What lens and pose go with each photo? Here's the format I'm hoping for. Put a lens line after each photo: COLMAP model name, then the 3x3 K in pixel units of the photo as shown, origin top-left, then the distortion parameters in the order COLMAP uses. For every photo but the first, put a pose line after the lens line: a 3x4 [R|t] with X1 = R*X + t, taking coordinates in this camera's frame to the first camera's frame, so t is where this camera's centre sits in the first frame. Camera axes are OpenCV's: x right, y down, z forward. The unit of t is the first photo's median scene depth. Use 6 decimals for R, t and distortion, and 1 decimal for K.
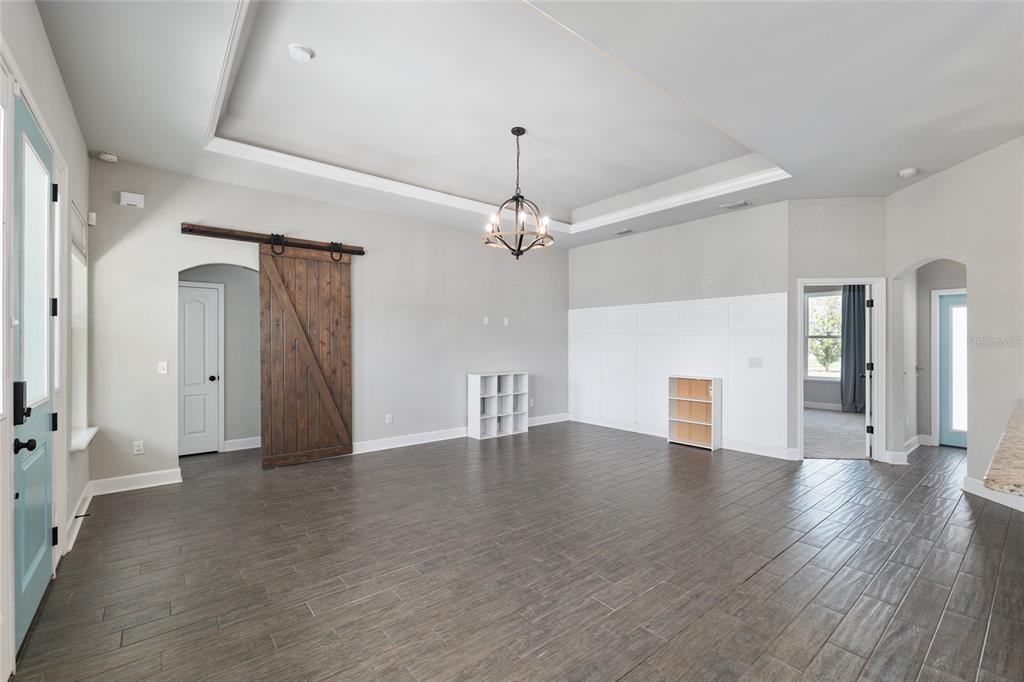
lens RADIAL K [[435.4, 0, 506.5], [0, 435.4, 342.2], [0, 0, 1]] dist [-0.003661, -0.000561]
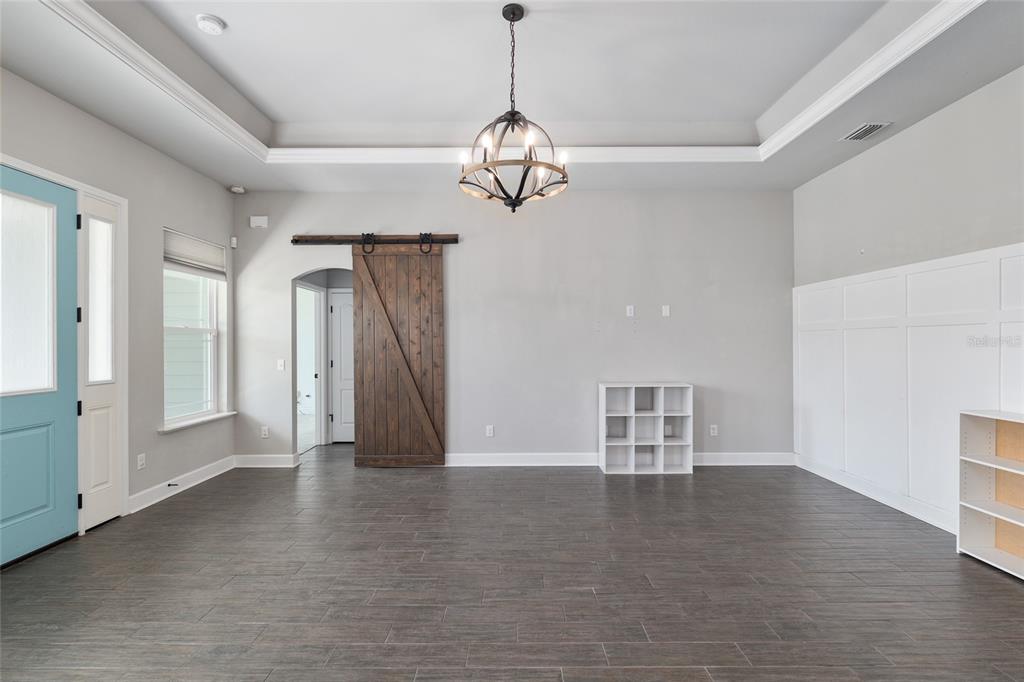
lens RADIAL K [[446.9, 0, 510.7], [0, 446.9, 343.1], [0, 0, 1]] dist [-0.000312, -0.000375]
pose [[0.779837, -0.002775, -0.625976, 0.348871], [0.005776, 0.999980, 0.002763, 0.001527], [0.625956, -0.005770, 0.779837, 0.386115]]
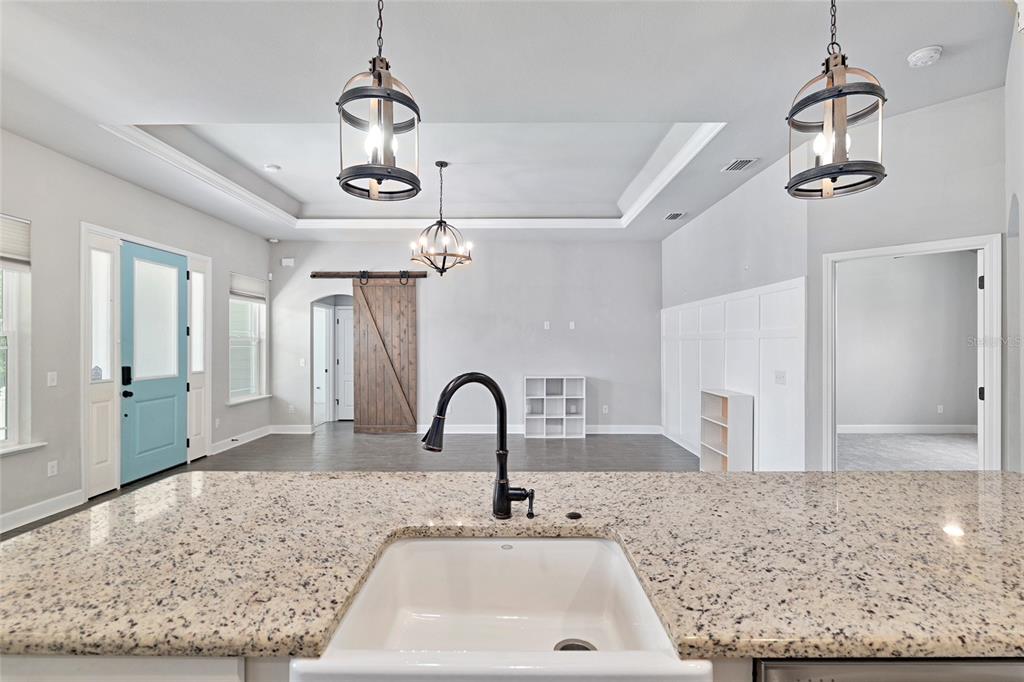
lens RADIAL K [[446.9, 0, 510.7], [0, 446.9, 343.1], [0, 0, 1]] dist [-0.000312, -0.000375]
pose [[0.775033, -0.000489, -0.631920, 0.734276], [0.002364, 0.999995, 0.002126, -0.012573], [0.631916, -0.003142, 0.775030, 0.160357]]
